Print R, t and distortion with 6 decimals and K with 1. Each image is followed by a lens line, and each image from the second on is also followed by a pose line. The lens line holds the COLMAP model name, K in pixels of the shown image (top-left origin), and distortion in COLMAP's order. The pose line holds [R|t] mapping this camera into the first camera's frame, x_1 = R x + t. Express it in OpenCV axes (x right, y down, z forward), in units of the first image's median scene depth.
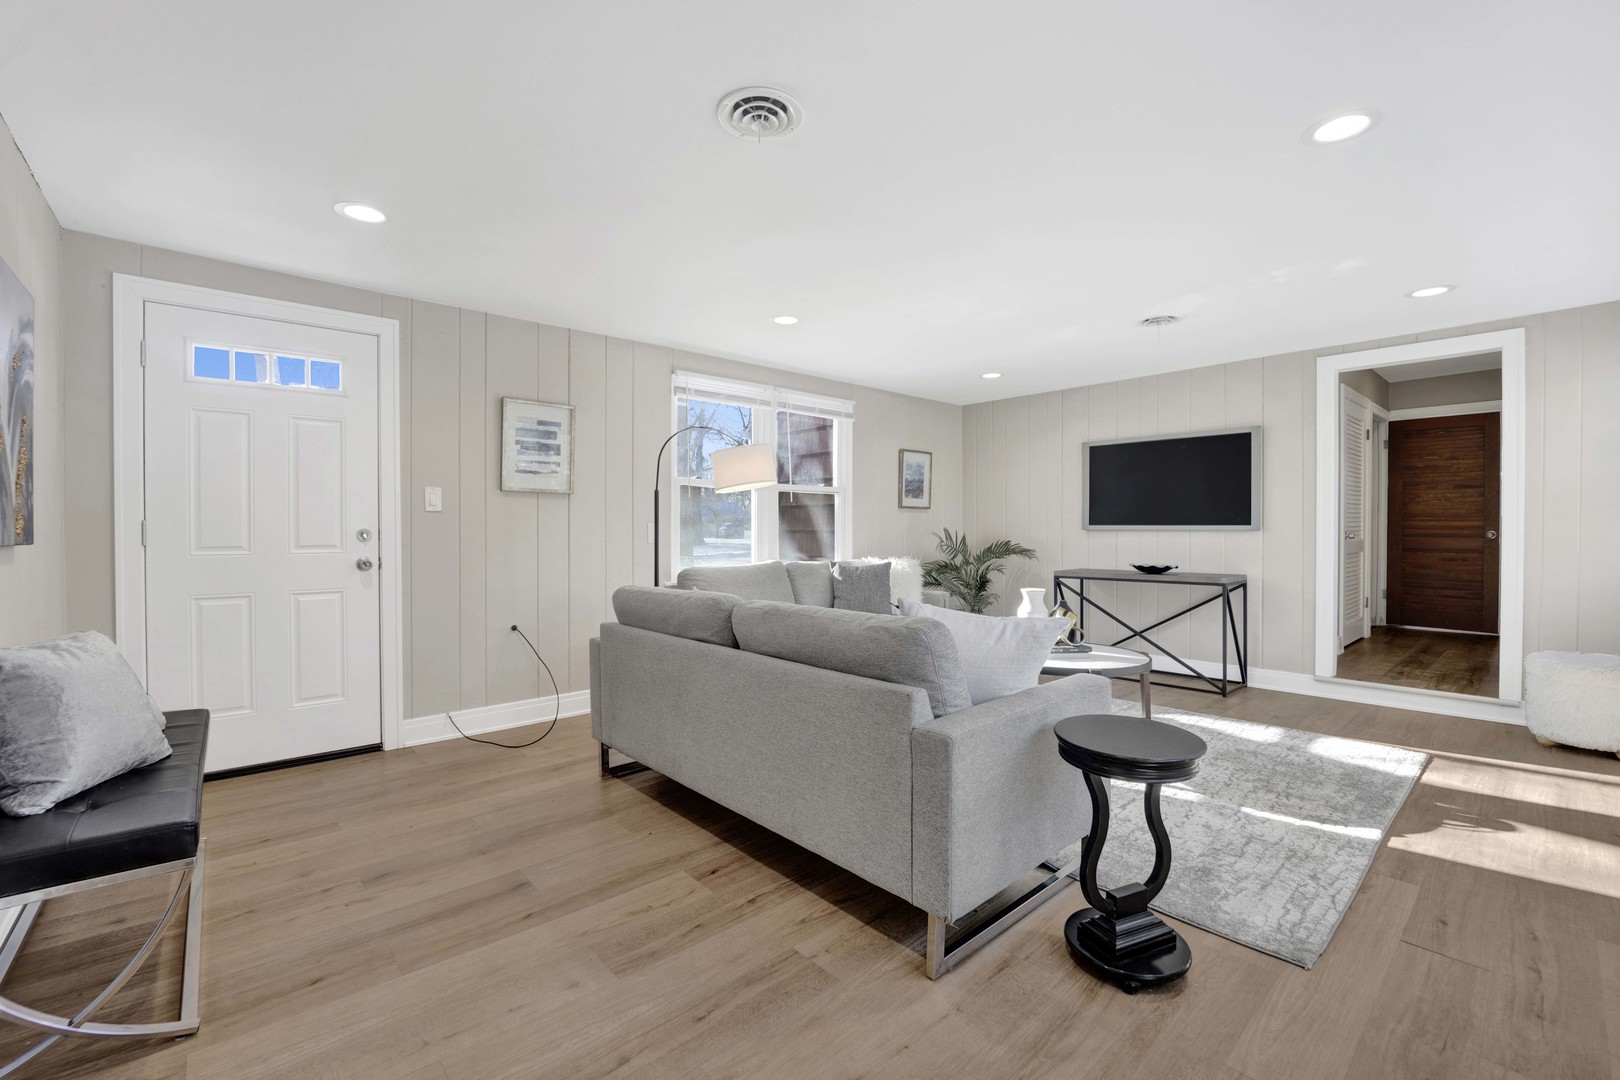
lens RADIAL K [[672.6, 0, 805.3], [0, 672.6, 534.2], [0, 0, 1]] dist [-0.021500, 0.000029]
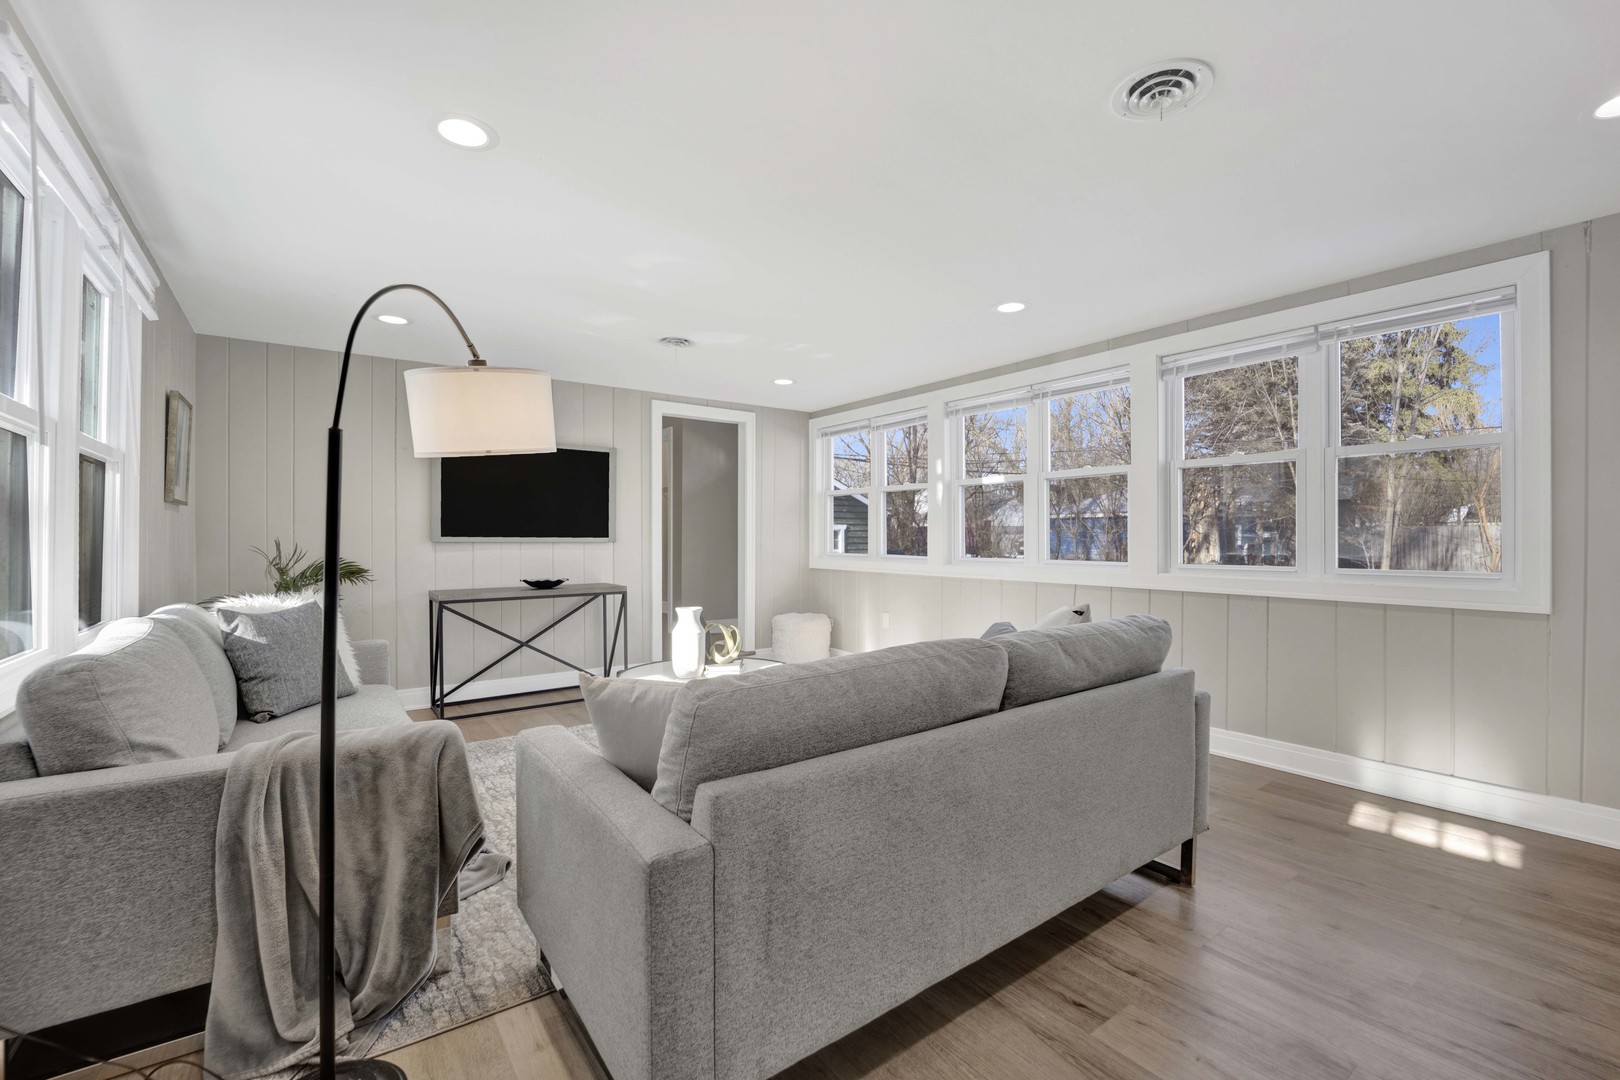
lens RADIAL K [[686.7, 0, 804.3], [0, 686.7, 537.7], [0, 0, 1]] dist [-0.021895, 0.000217]
pose [[0.103525, 0.002490, 0.994624, -0.470083], [0.010521, 0.999938, -0.003598, -0.005914], [-0.994571, 0.010837, 0.103492, 0.627746]]
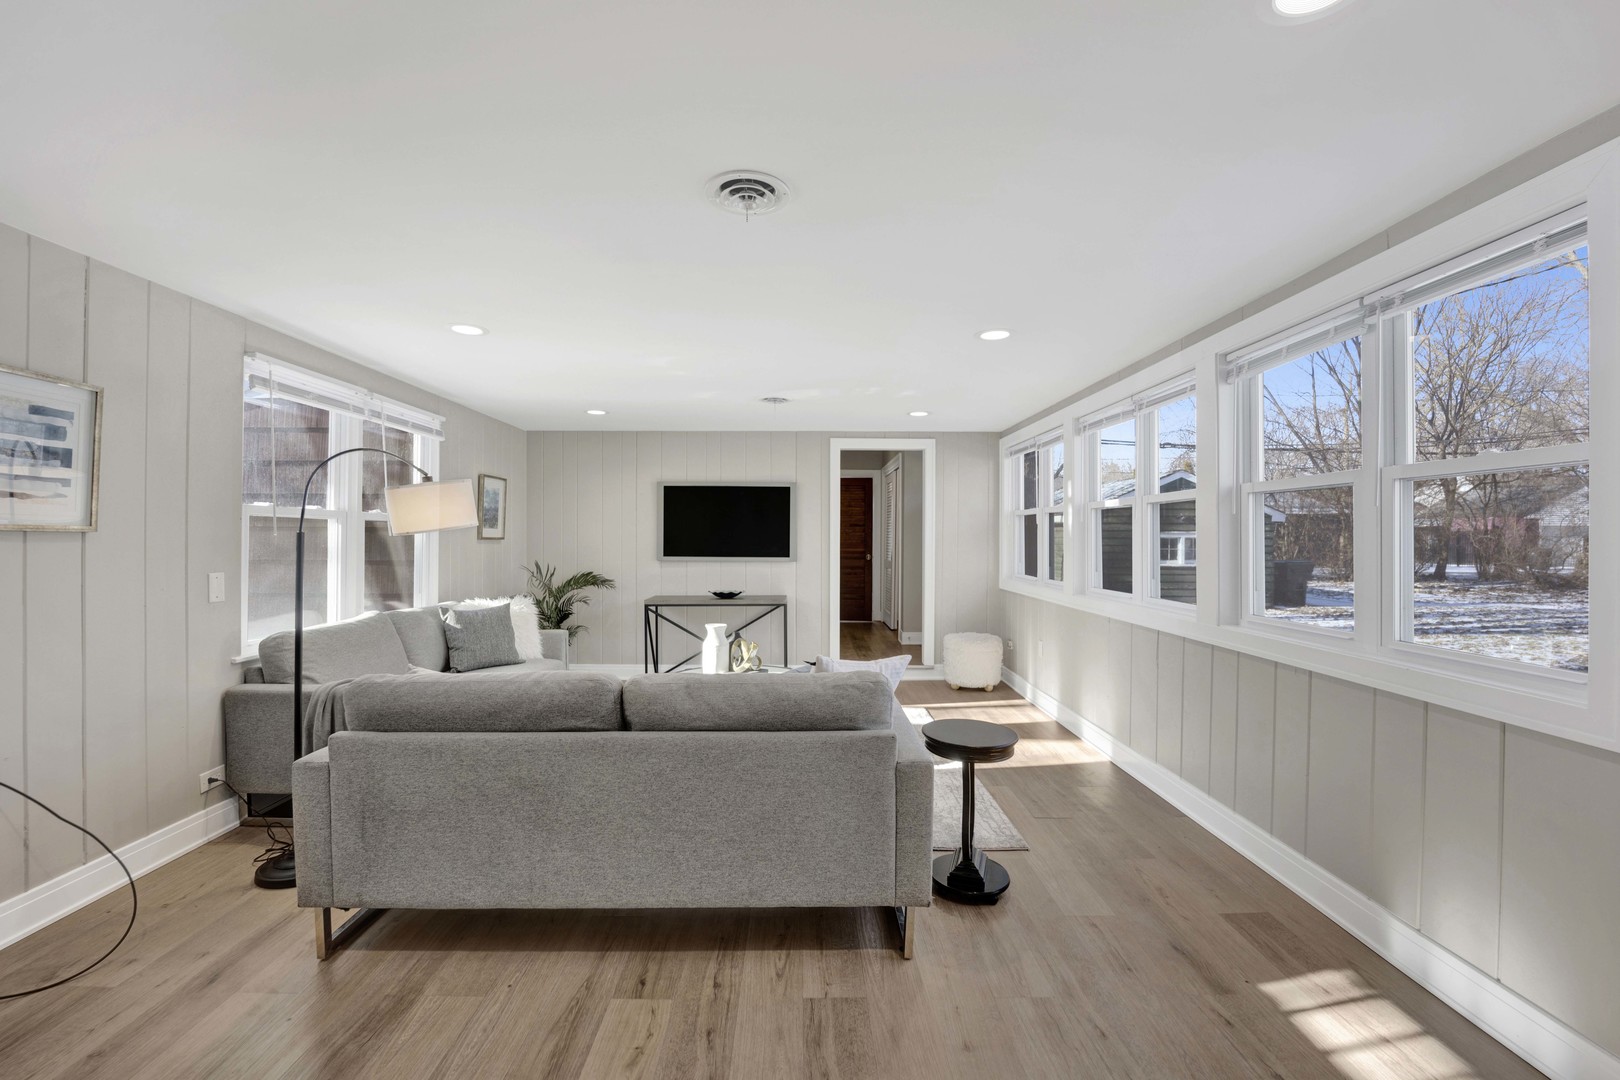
lens RADIAL K [[668.1, 0, 802.8], [0, 668.1, 539.3], [0, 0, 1]] dist [-0.021868, -0.000084]
pose [[0.657241, 0.003099, 0.753675, -0.344681], [0.002841, 0.999974, -0.006588, -0.045097], [-0.753676, 0.006471, 0.657215, 0.126594]]
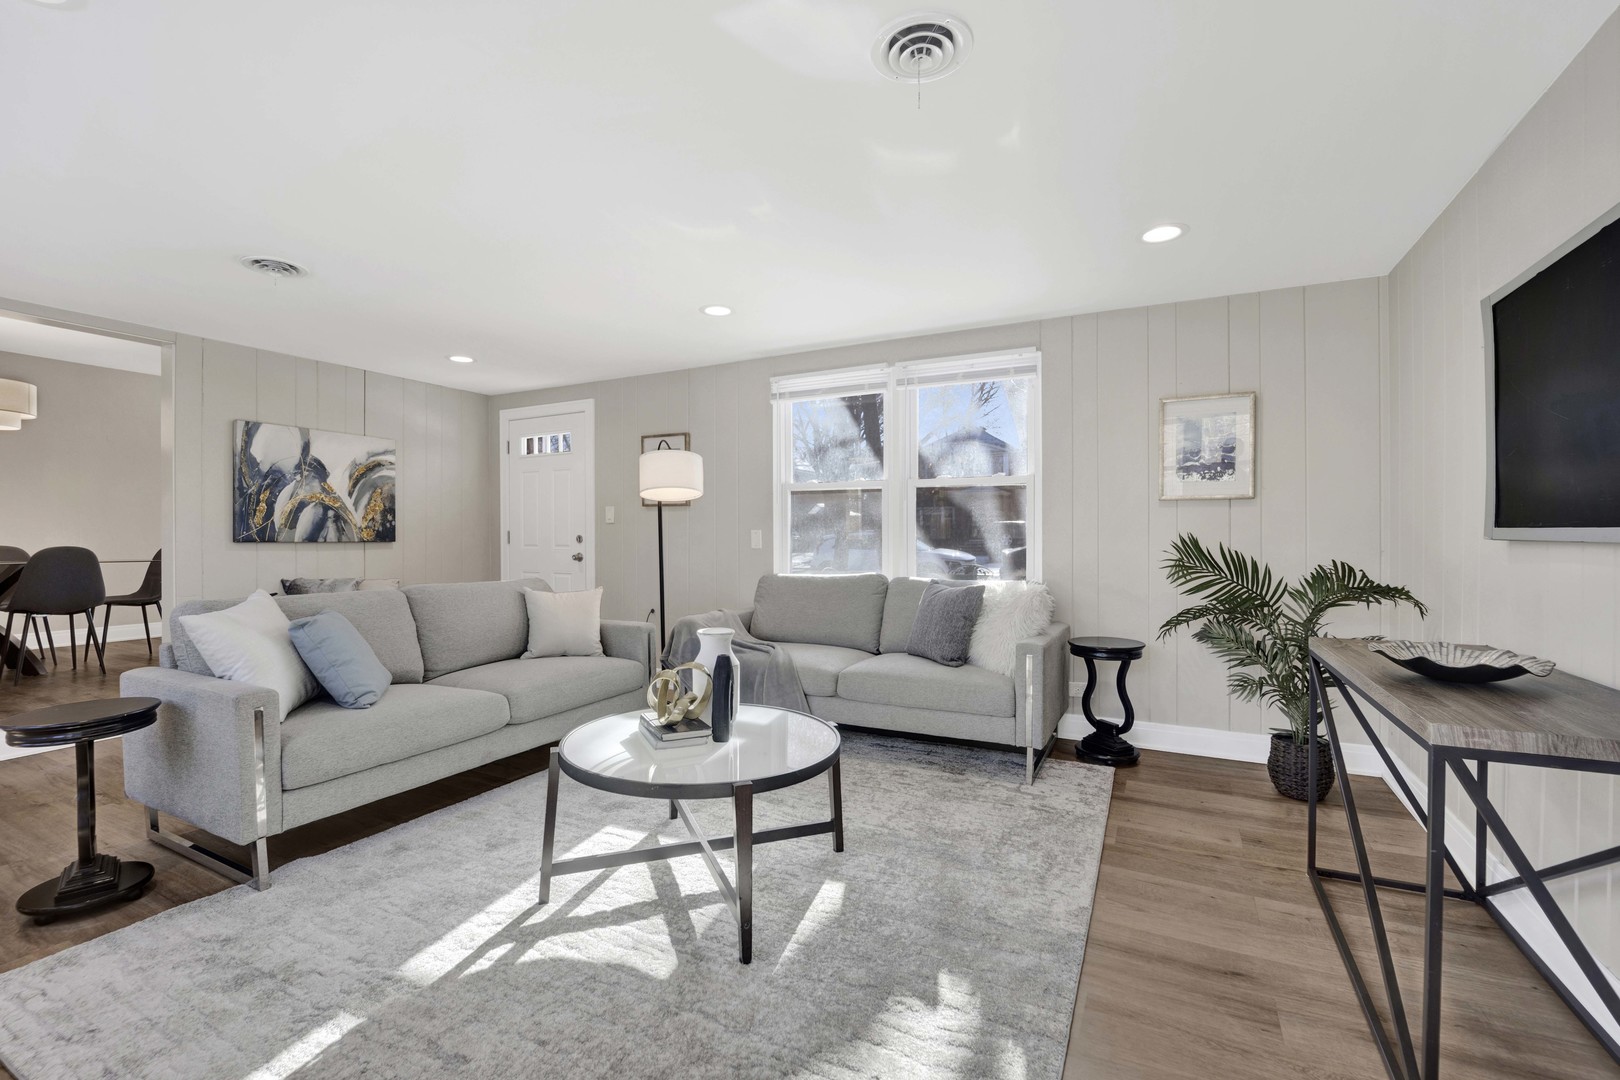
lens RADIAL K [[686.7, 0, 804.3], [0, 686.7, 537.7], [0, 0, 1]] dist [-0.021895, 0.000217]
pose [[0.363281, 0.004073, -0.931671, 0.827918], [-0.007979, 0.999967, 0.001260, -0.005240], [0.931646, 0.006977, 0.363301, 0.699302]]
